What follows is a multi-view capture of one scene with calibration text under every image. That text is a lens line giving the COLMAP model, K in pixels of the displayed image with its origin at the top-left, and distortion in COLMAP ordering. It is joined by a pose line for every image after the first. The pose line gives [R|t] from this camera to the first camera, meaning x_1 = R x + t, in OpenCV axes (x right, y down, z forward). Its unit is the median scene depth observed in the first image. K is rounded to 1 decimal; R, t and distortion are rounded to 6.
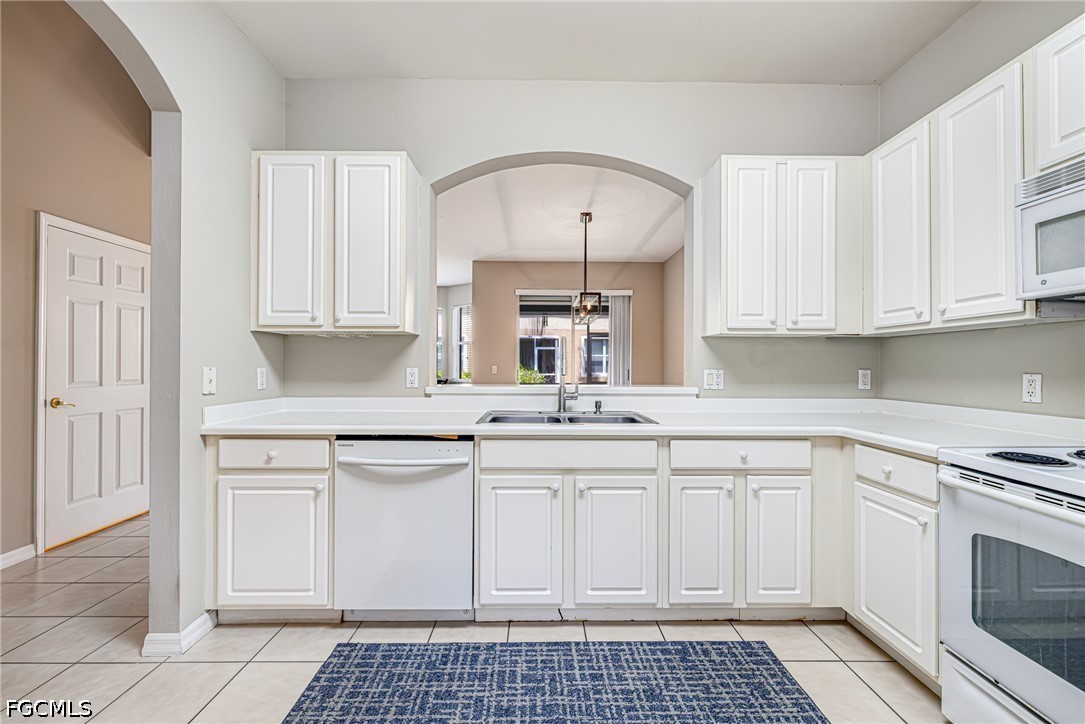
lens RADIAL K [[470.8, 0, 542.5], [0, 470.8, 362.0], [0, 0, 1]] dist [-0.027587, -0.000048]
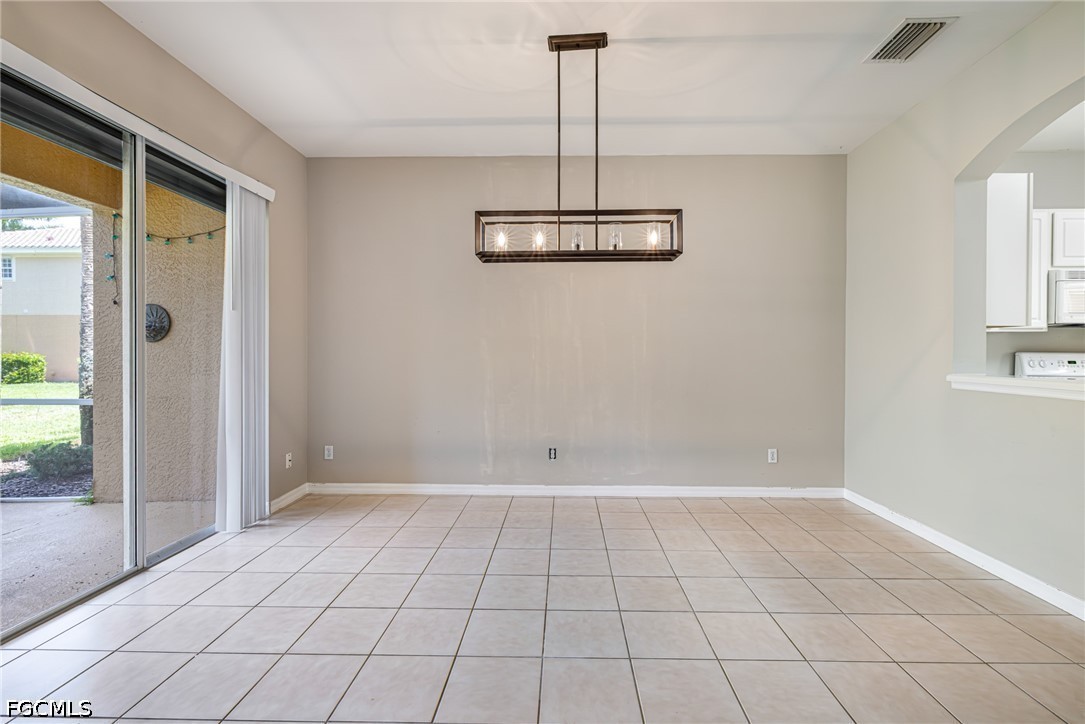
lens RADIAL K [[478.6, 0, 559.8], [0, 478.6, 355.4], [0, 0, 1]] dist [-0.000119, -0.000038]
pose [[0.031471, -0.008372, 0.999470, -1.059159], [-0.009795, 0.999914, 0.008684, 0.017833], [-0.999457, -0.010063, 0.031386, 2.611182]]
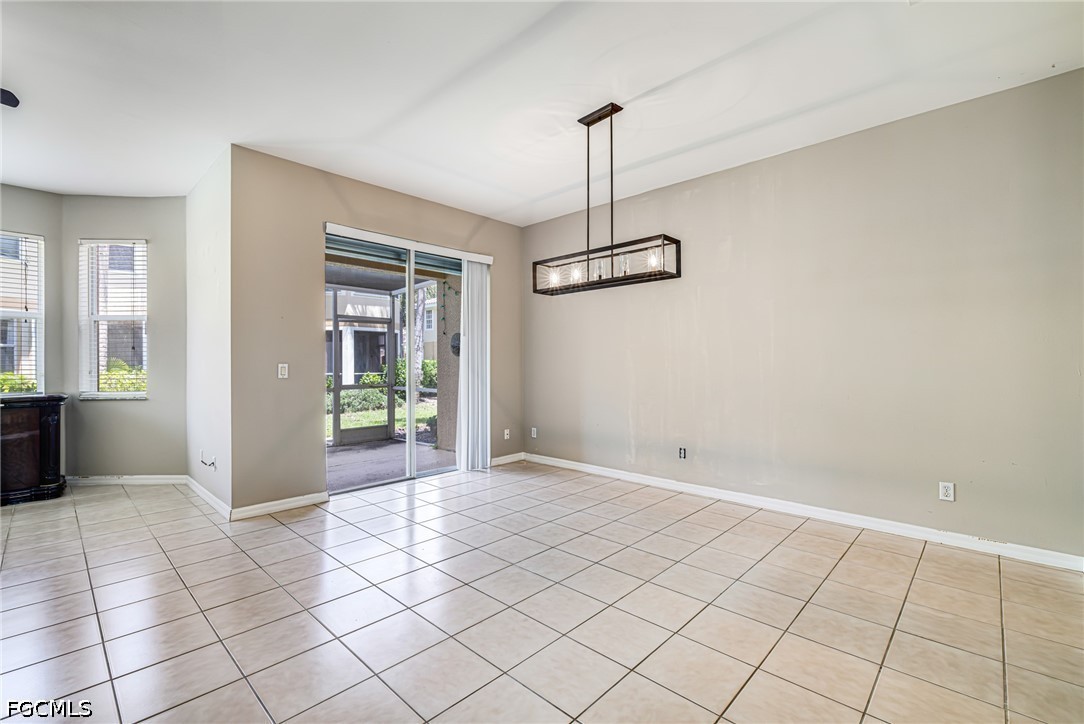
lens RADIAL K [[472.9, 0, 542.0], [0, 472.9, 362.0], [0, 0, 1]] dist [0.001683, -0.000009]
pose [[0.696506, -0.003056, 0.717544, -1.062045], [-0.001317, 0.999984, 0.005538, 0.018127], [-0.717550, -0.004802, 0.696491, 1.661246]]
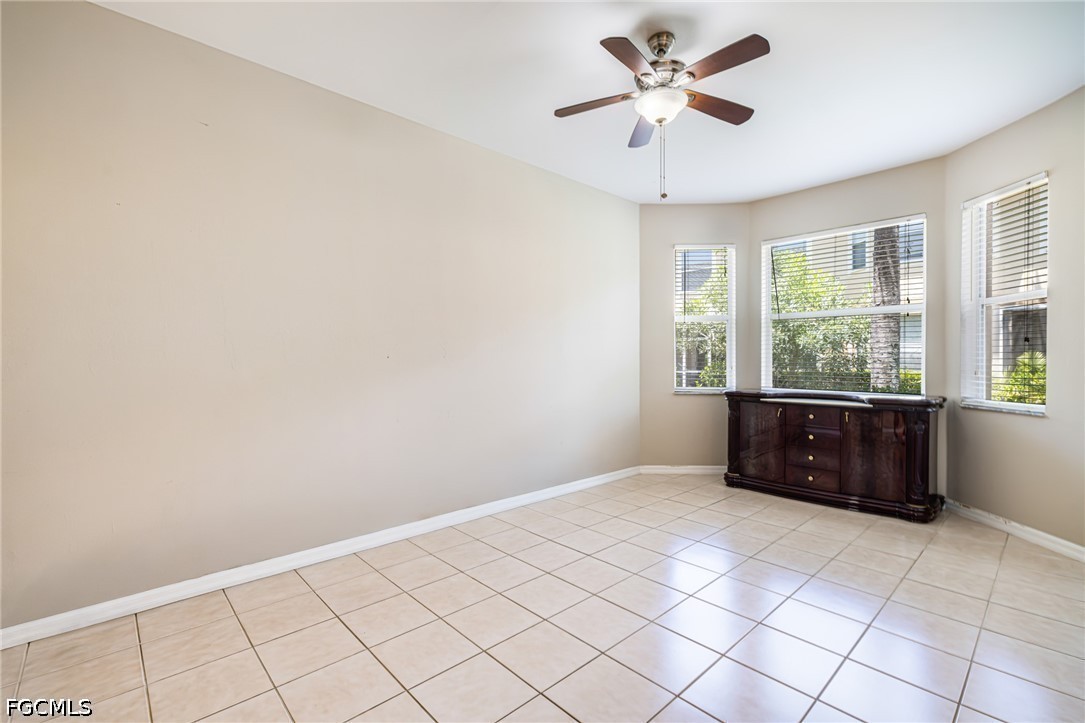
lens RADIAL K [[473.3, 0, 542.5], [0, 473.3, 361.5], [0, 0, 1]] dist [0.001683, -0.000009]
pose [[0.671069, -0.001856, -0.741393, -0.712768], [0.009478, 0.999937, 0.006075, 0.016210], [0.741334, -0.011104, 0.671044, 2.434011]]
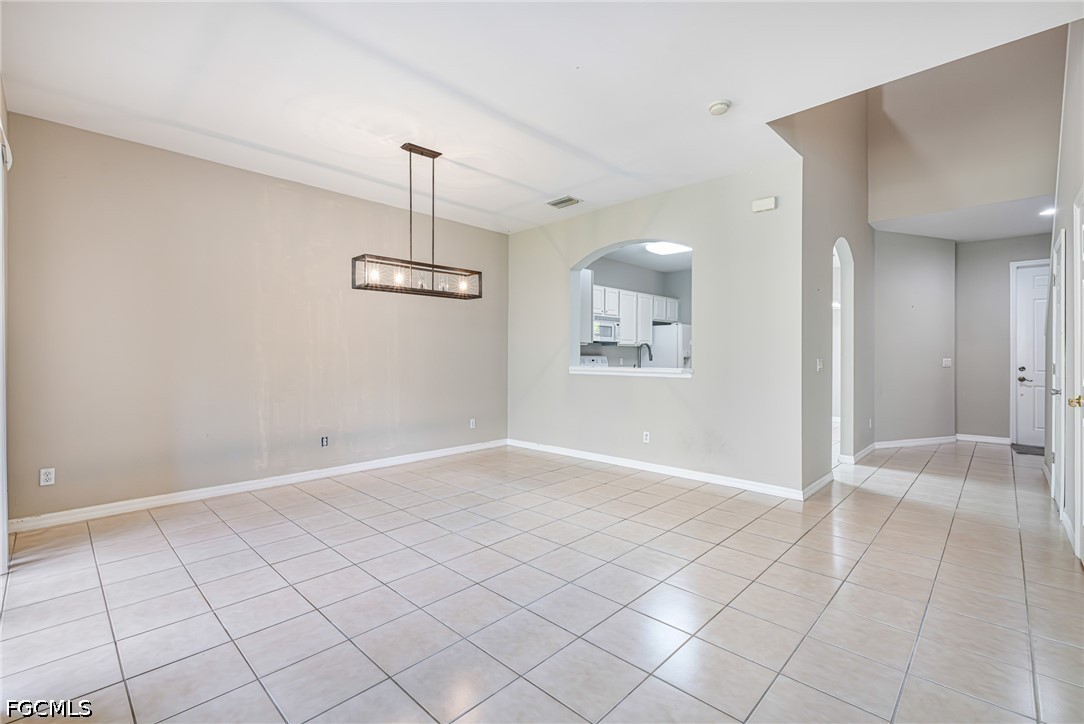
lens RADIAL K [[469.2, 0, 543.5], [0, 469.2, 355.8], [0, 0, 1]] dist [0.000418, 0.000059]
pose [[-0.708249, -0.004040, 0.705951, -1.457838], [-0.008606, 0.999959, -0.002912, 0.020812], [-0.705911, -0.008138, -0.708254, 3.575195]]
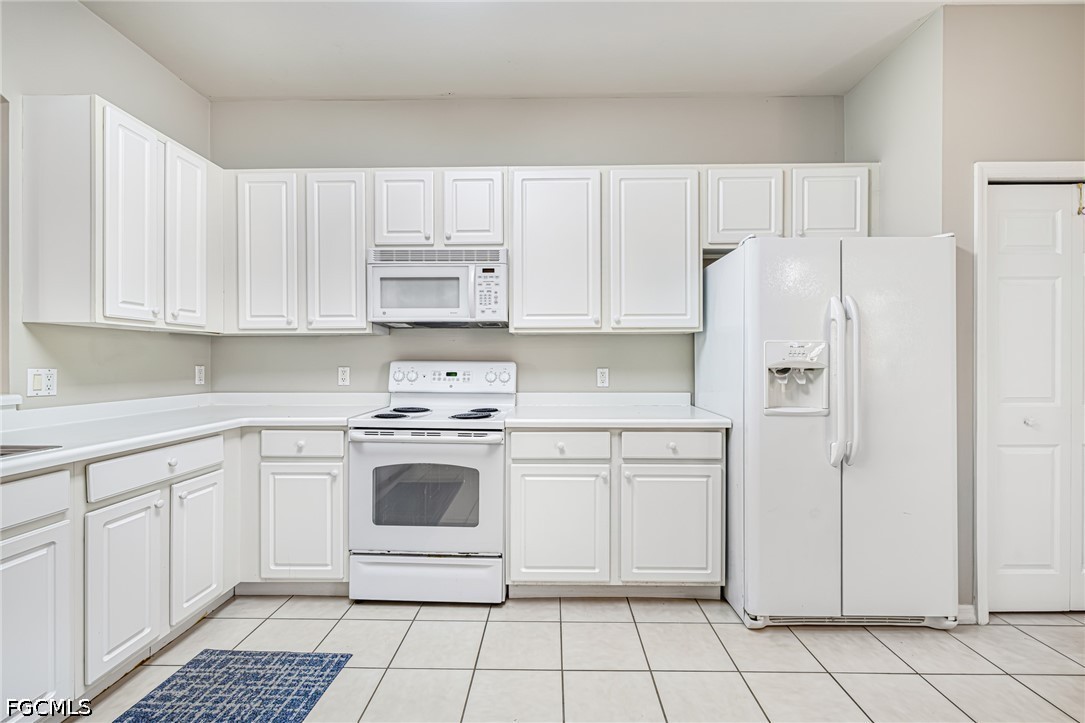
lens RADIAL K [[460.3, 0, 548.3], [0, 460.3, 361.7], [0, 0, 1]] dist [0.000012, -0.000371]
pose [[0.026824, -0.005885, 0.999623, -0.455141], [-0.005814, 0.999965, 0.006043, -0.005417], [-0.999623, -0.005974, 0.026789, 0.261760]]
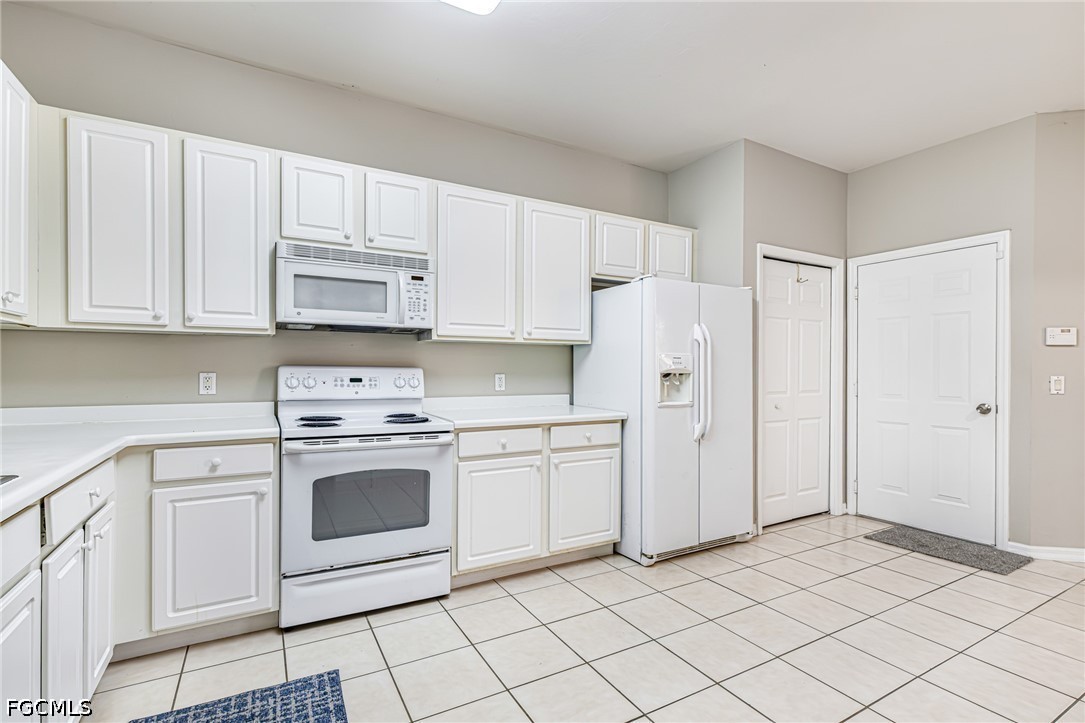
lens RADIAL K [[466.6, 0, 541.8], [0, 466.6, 370.0], [0, 0, 1]] dist [-0.000353, 0.000128]
pose [[-0.450392, -0.008720, 0.892789, -0.524860], [-0.013102, 0.999909, 0.003157, 0.002011], [-0.892735, -0.010275, -0.450465, 0.735104]]
